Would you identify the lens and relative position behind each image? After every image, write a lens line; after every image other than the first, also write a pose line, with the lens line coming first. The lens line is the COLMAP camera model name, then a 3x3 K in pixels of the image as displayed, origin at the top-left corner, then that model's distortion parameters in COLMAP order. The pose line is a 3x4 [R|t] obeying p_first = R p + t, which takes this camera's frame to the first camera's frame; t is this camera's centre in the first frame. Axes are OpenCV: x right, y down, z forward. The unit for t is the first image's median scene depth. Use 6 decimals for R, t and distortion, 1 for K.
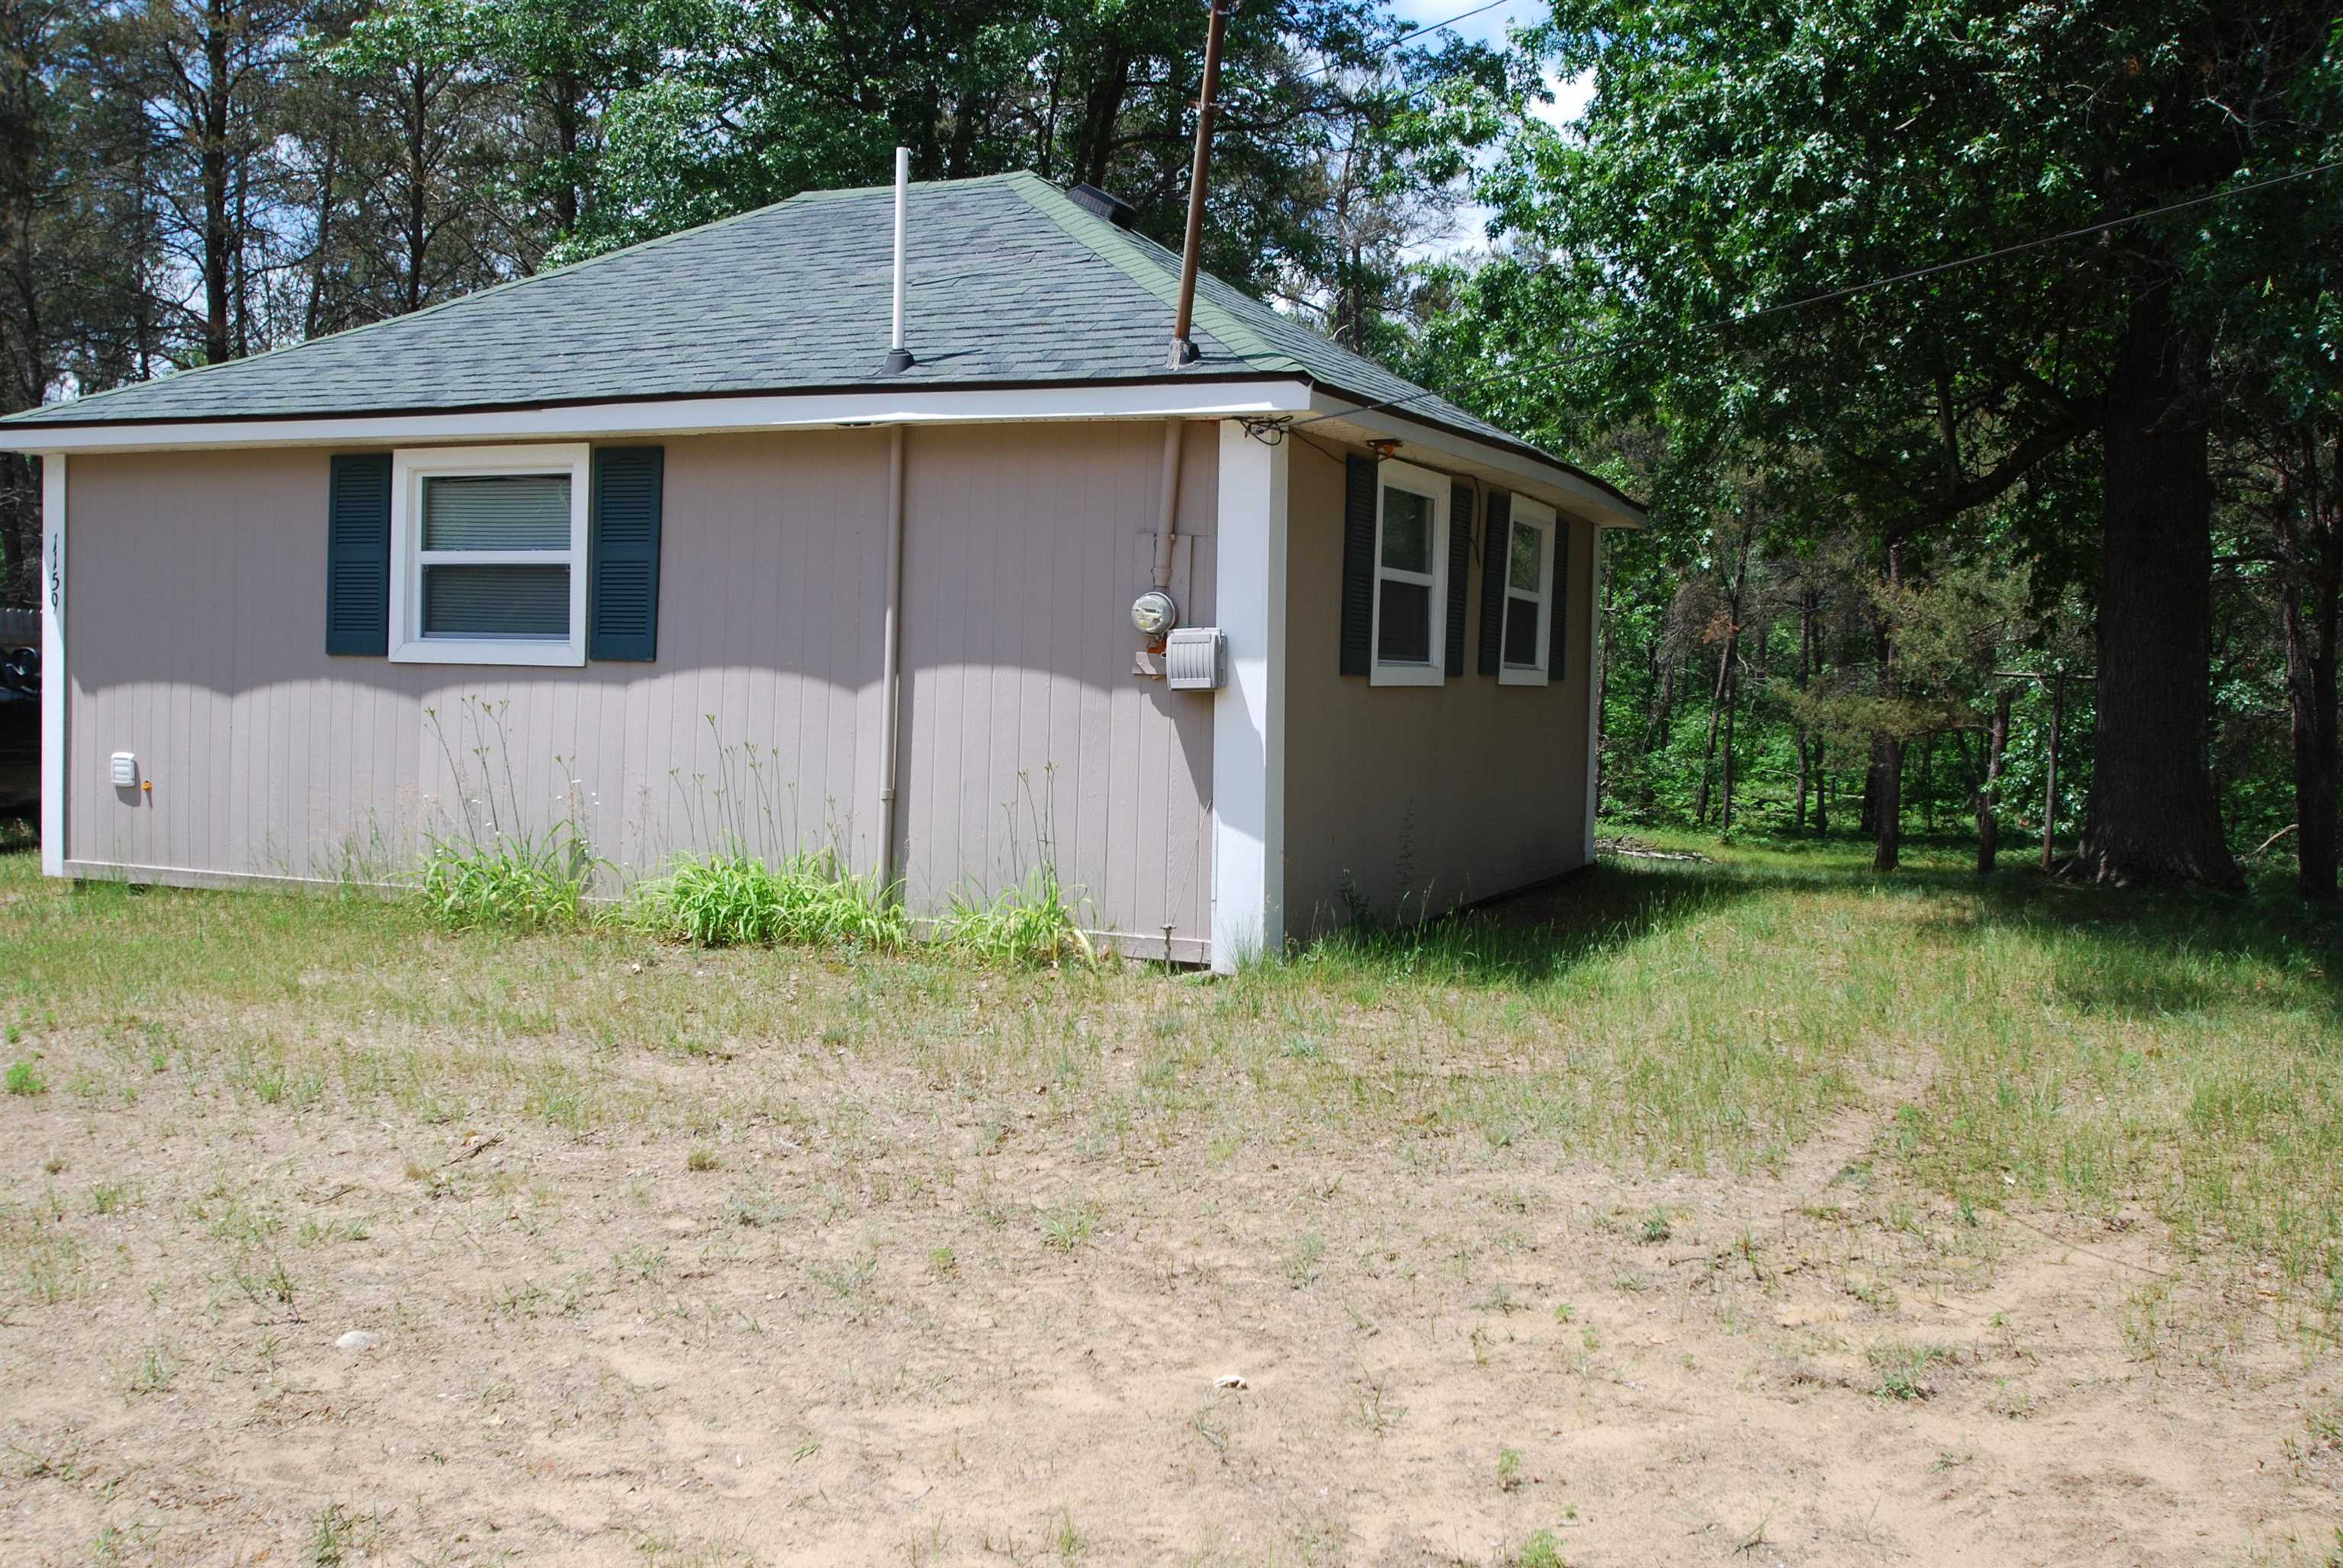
lens RADIAL K [[2538.3, 0, 1171.5], [0, 2538.3, 784.0], [0, 0, 1]] dist [-0.002145, 0.002406]
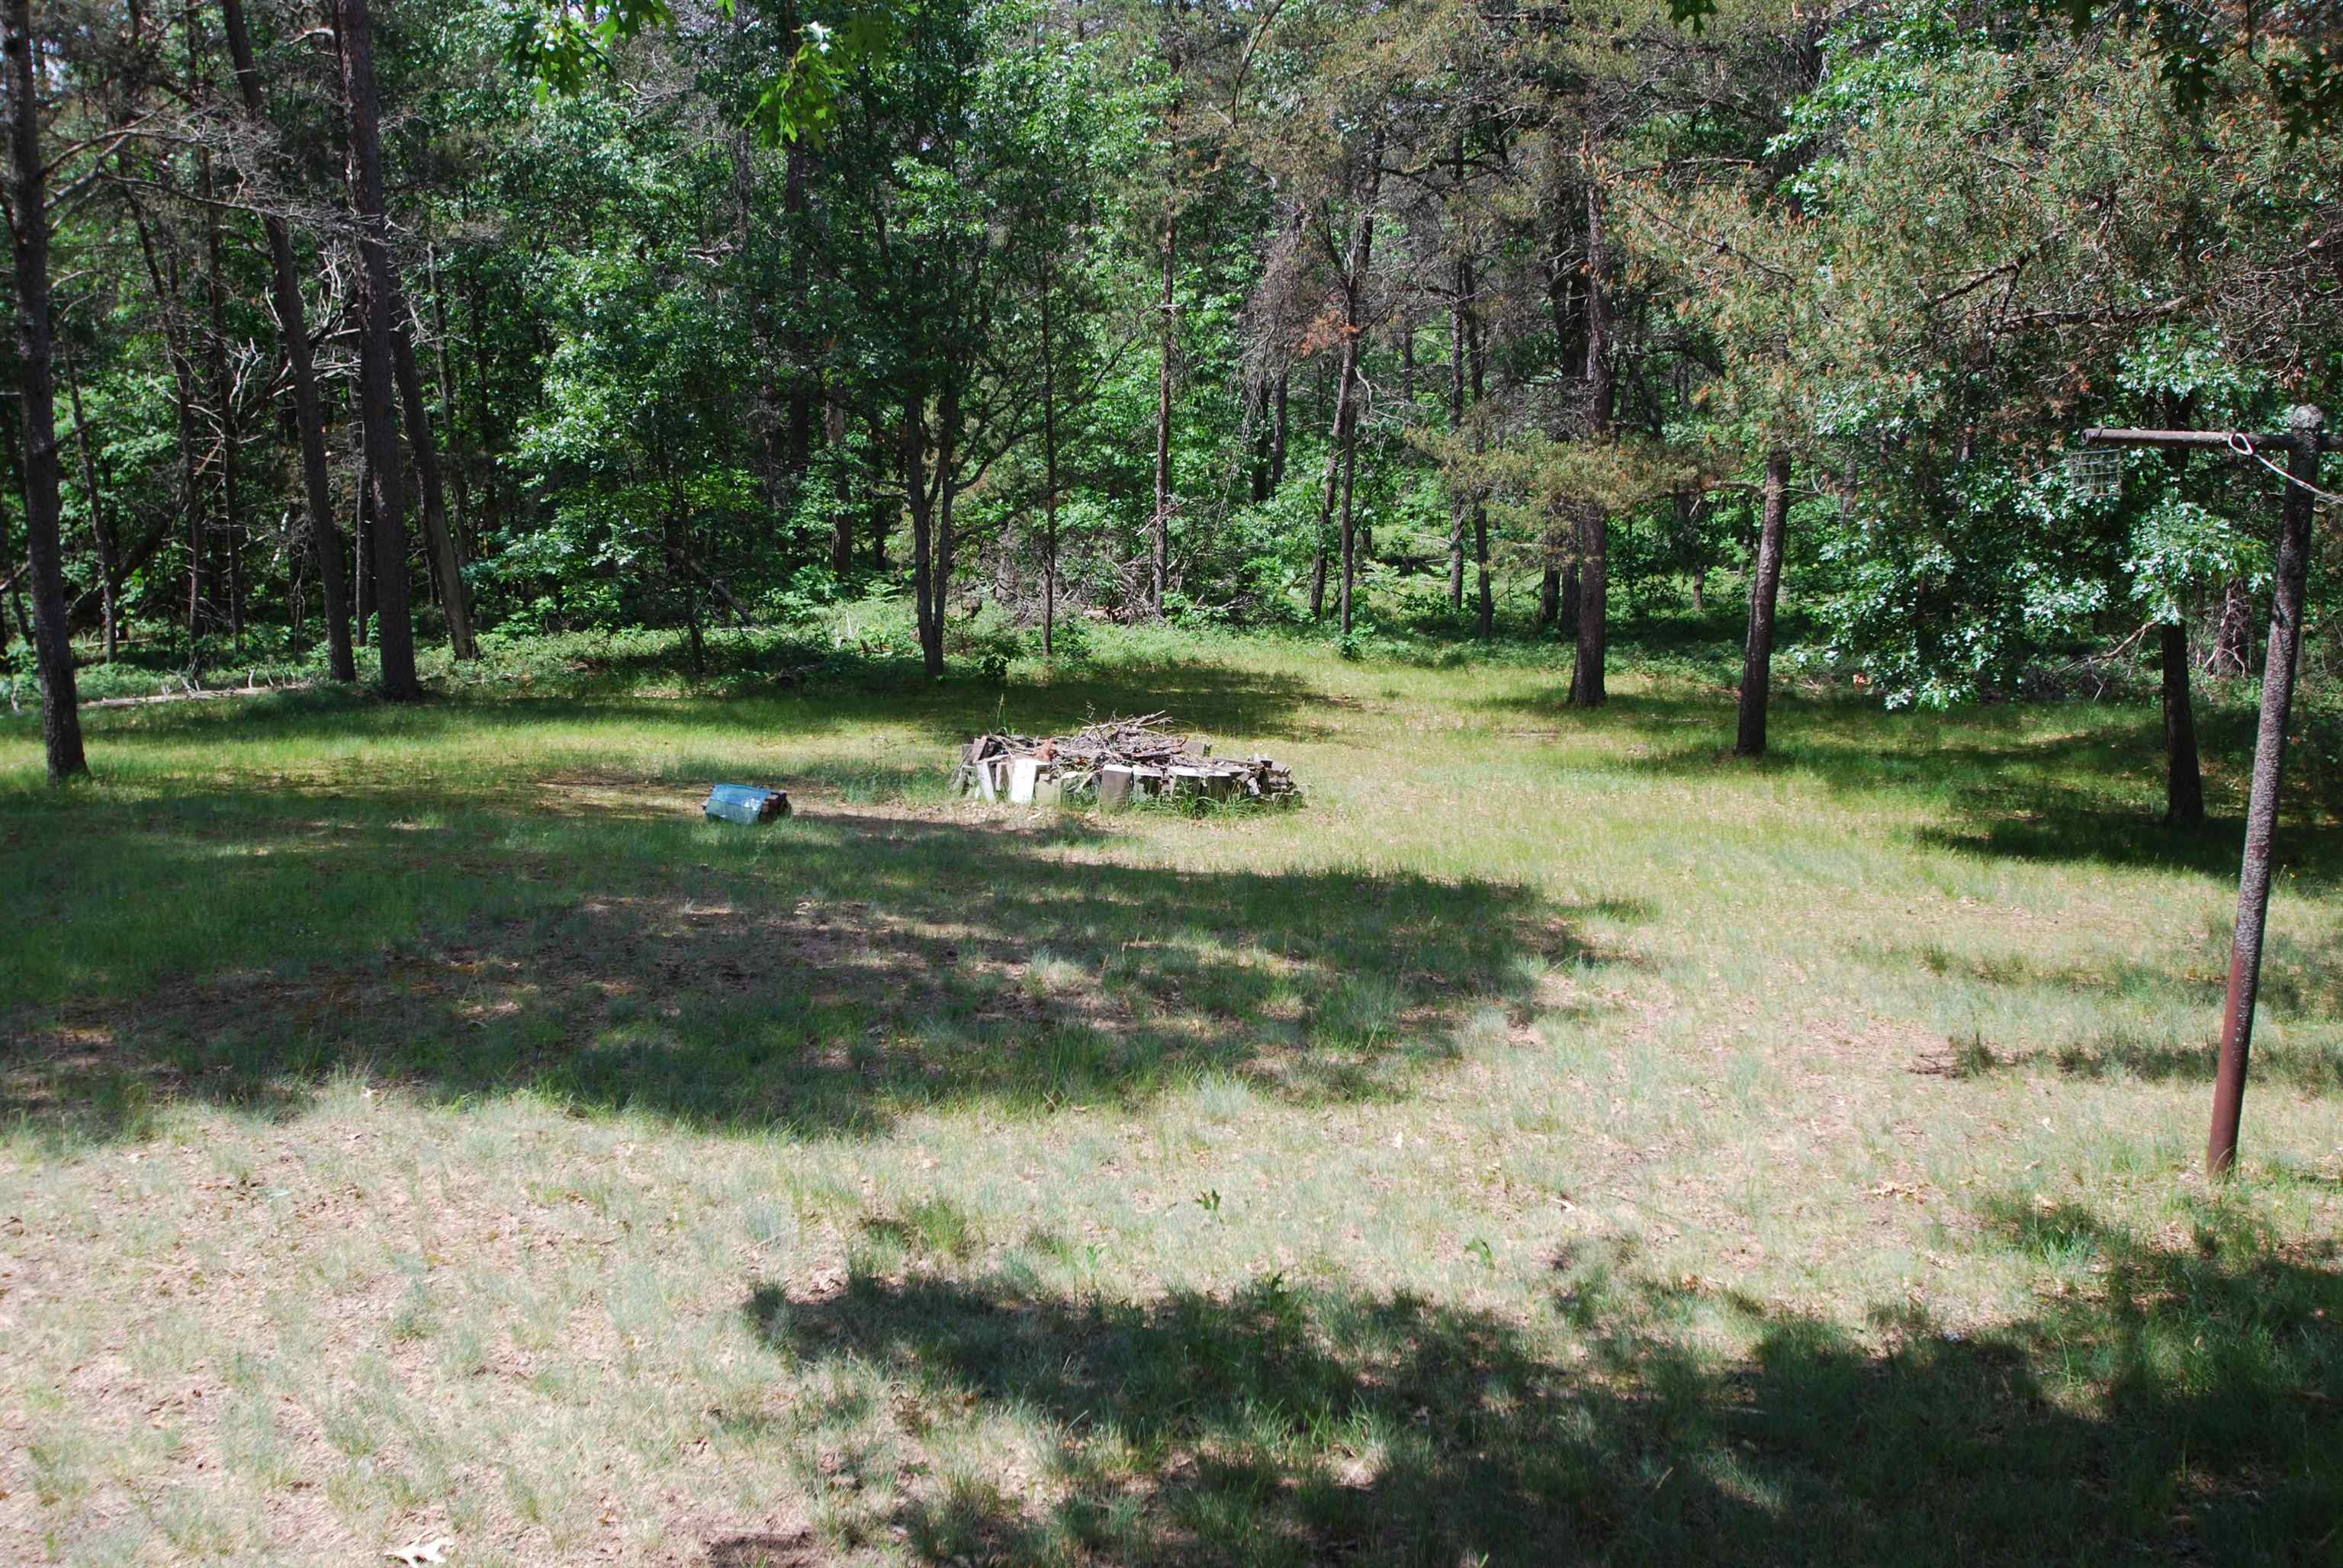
lens RADIAL K [[2538.3, 0, 1171.5], [0, 2538.3, 784.0], [0, 0, 1]] dist [-0.002145, 0.002406]
pose [[0.991146, -0.042457, 0.125808, 0.075757], [0.028639, 0.993555, 0.109671, -0.015620], [-0.129653, -0.105097, 0.985974, 0.298238]]
